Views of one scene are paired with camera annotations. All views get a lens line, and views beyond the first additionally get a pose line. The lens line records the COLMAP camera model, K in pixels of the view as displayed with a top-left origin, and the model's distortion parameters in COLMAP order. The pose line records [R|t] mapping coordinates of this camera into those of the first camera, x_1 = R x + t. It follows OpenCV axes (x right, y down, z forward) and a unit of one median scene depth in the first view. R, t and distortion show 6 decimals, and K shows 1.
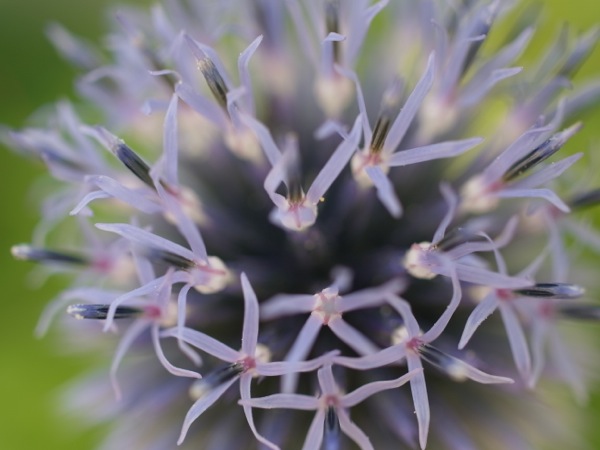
lens RADIAL K [[1521.7, 0, 300.4], [0, 1521.7, 225.0], [0, 0, 1]] dist [-0.028587, 0.000000]
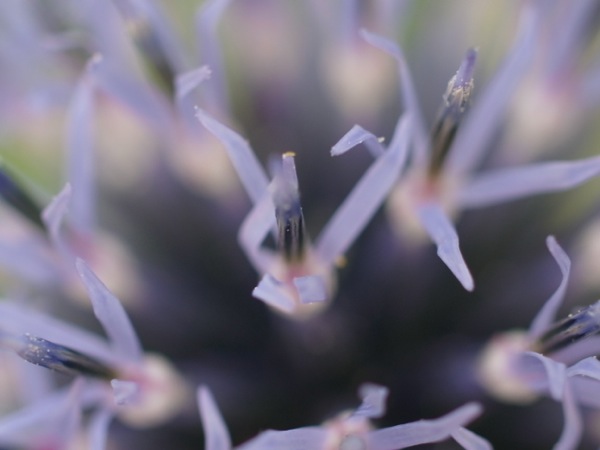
lens RADIAL K [[1521.7, 0, 298.9], [0, 1521.7, 225.3], [0, 0, 1]] dist [-0.028587, 0.000000]
pose [[0.999801, 0.003941, -0.019577, 0.009946], [-0.005365, 0.997300, -0.073236, 0.012211], [0.019236, 0.073327, 0.997122, 0.422330]]
